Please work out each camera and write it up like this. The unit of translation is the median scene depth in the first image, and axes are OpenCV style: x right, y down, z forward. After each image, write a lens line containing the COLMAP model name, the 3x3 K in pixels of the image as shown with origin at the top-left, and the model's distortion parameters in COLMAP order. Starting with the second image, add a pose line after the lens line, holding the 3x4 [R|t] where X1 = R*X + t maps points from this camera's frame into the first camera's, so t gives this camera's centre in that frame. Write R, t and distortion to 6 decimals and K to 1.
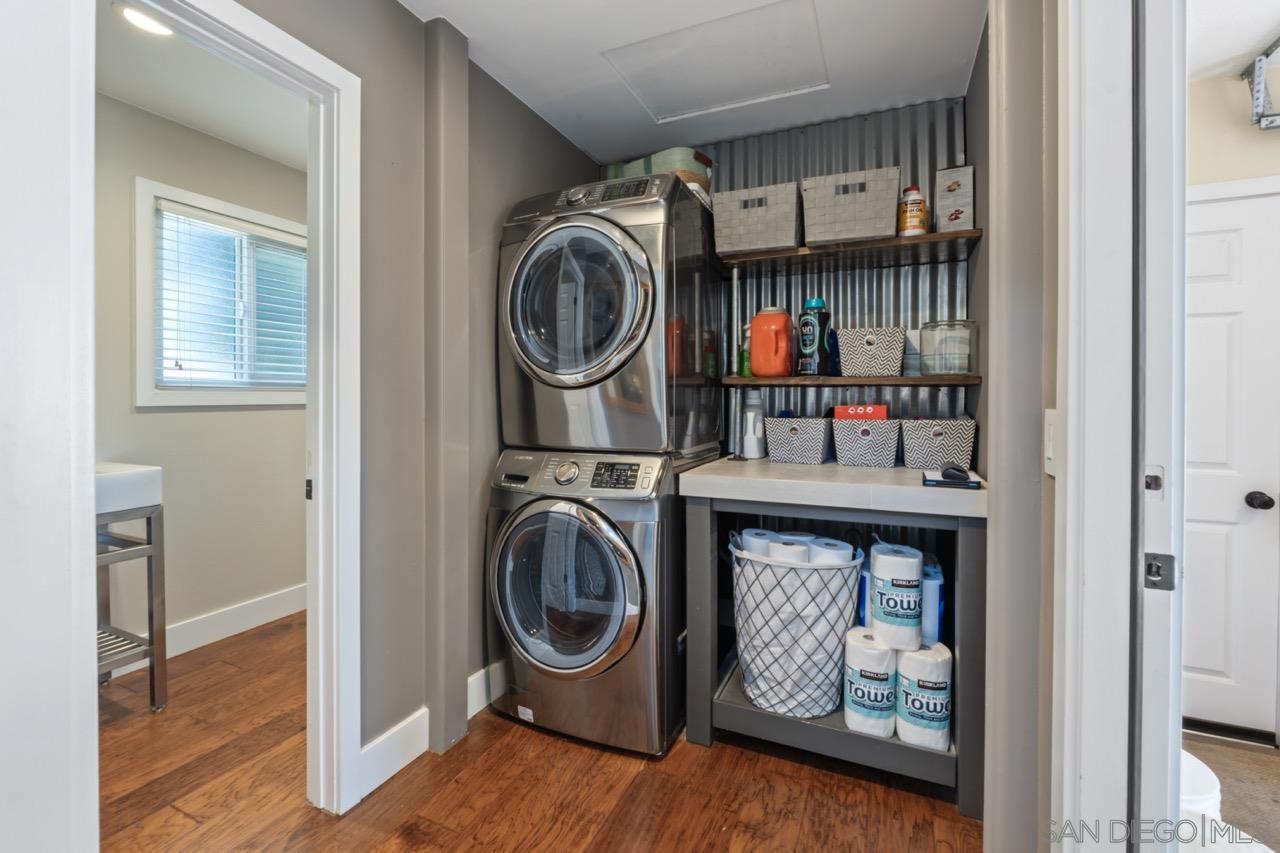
lens RADIAL K [[544.8, 0, 643.4], [0, 544.8, 403.2], [0, 0, 1]] dist [-0.008122, -0.000271]
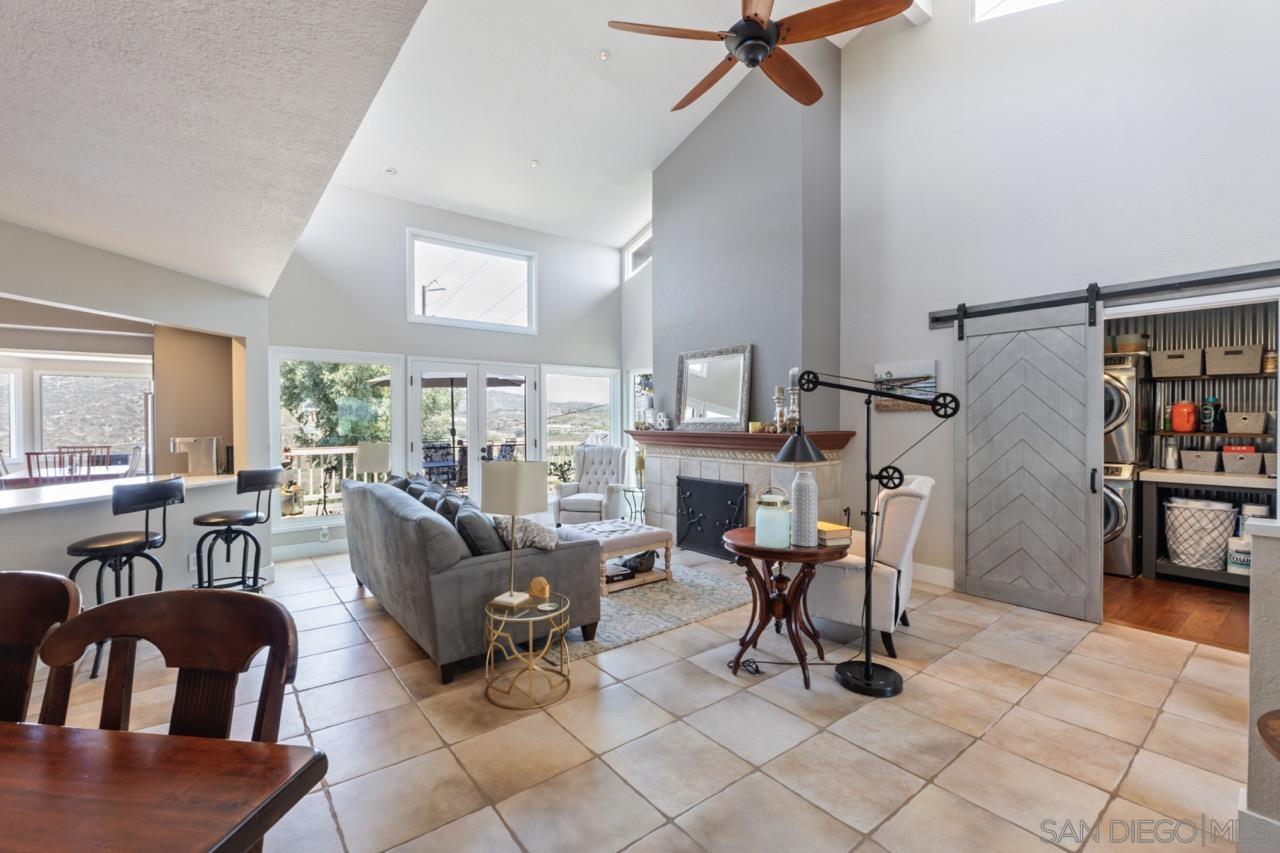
lens RADIAL K [[544.8, 0, 638.1], [0, 544.8, 423.5], [0, 0, 1]] dist [-0.008122, -0.000271]
pose [[0.881944, 0.004397, -0.471333, -0.785551], [-0.001494, 0.999978, 0.006533, -0.106398], [0.471351, -0.005057, 0.881931, -2.262982]]
